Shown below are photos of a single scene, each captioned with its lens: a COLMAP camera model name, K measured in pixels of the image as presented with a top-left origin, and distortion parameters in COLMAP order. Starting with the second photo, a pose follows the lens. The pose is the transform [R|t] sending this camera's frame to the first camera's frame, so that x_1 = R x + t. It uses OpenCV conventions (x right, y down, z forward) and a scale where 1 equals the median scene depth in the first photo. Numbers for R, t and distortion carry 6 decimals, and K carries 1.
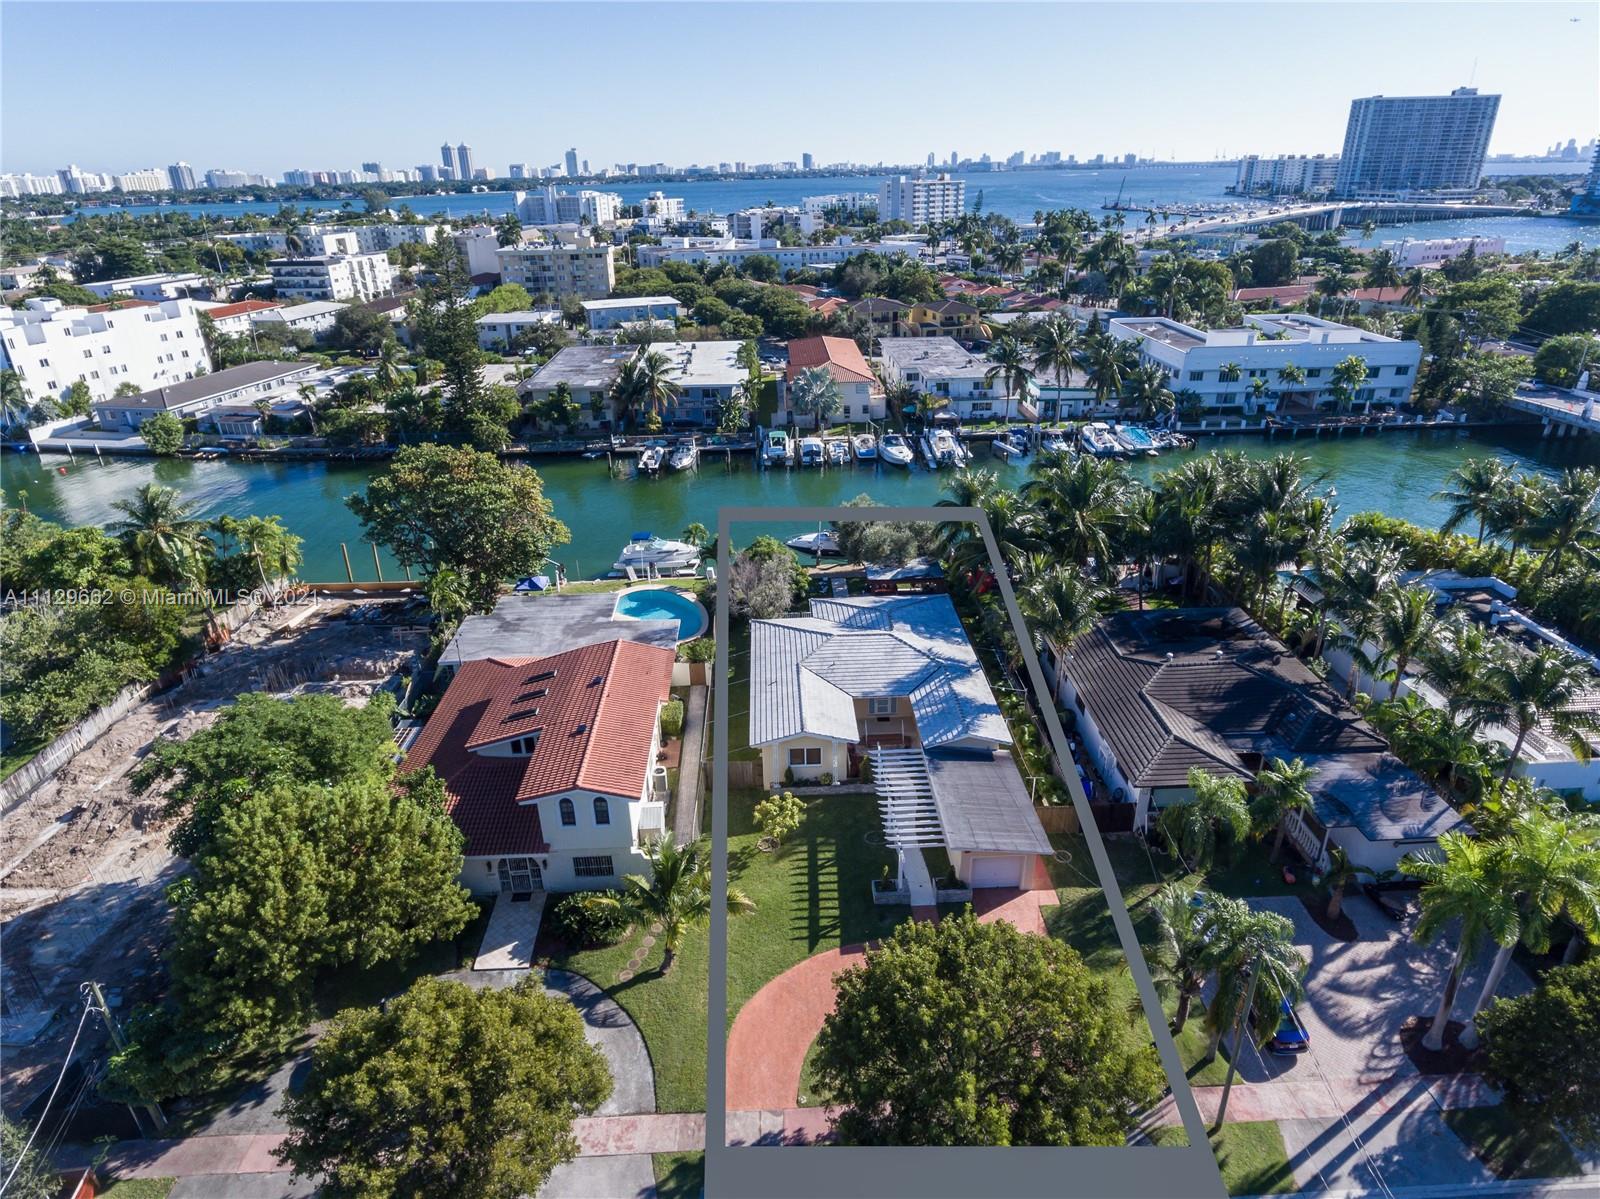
lens RADIAL K [[940.0, 0, 799.8], [0, 940.0, 604.2], [0, 0, 1]] dist [-0.002909, -0.000597]
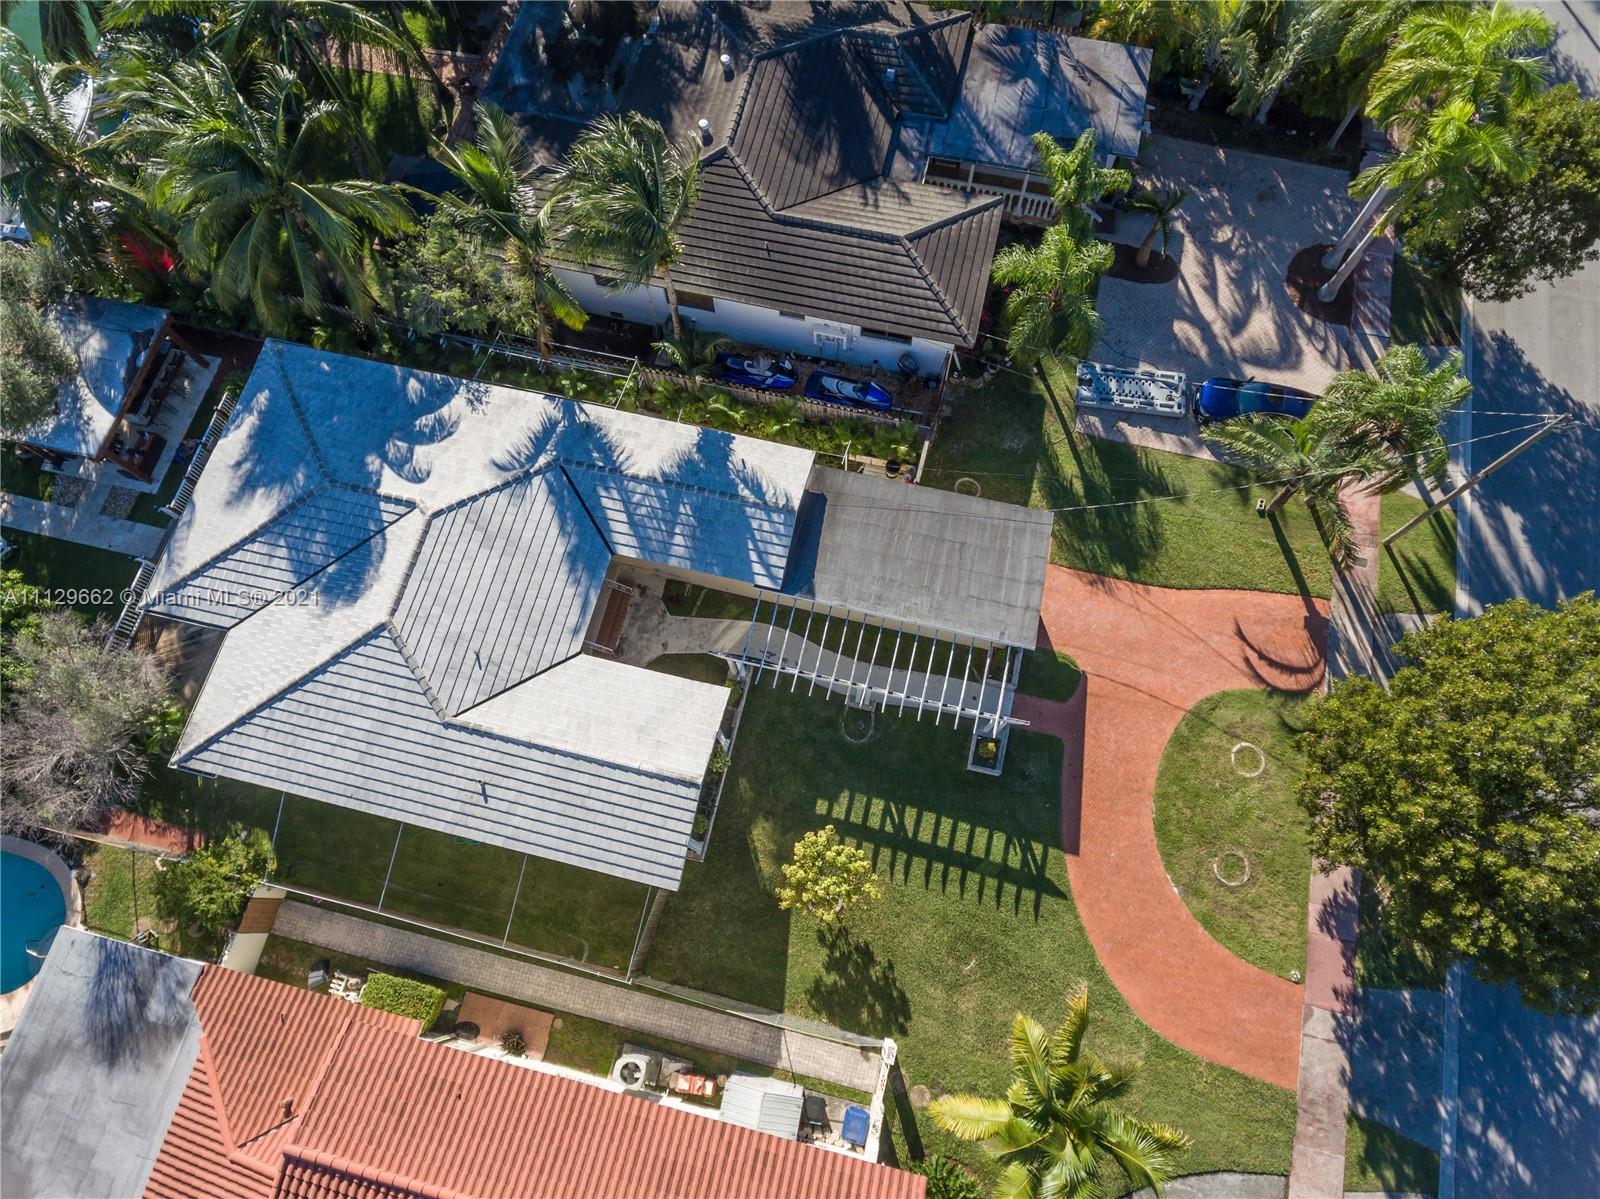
lens RADIAL K [[940.0, 0, 799.8], [0, 940.0, 604.2], [0, 0, 1]] dist [-0.002909, -0.000597]
pose [[0.272895, -0.908929, 0.315240, -0.035258], [0.420060, 0.407368, 0.810926, -0.197181], [-0.865493, -0.088878, 0.492974, 0.451439]]
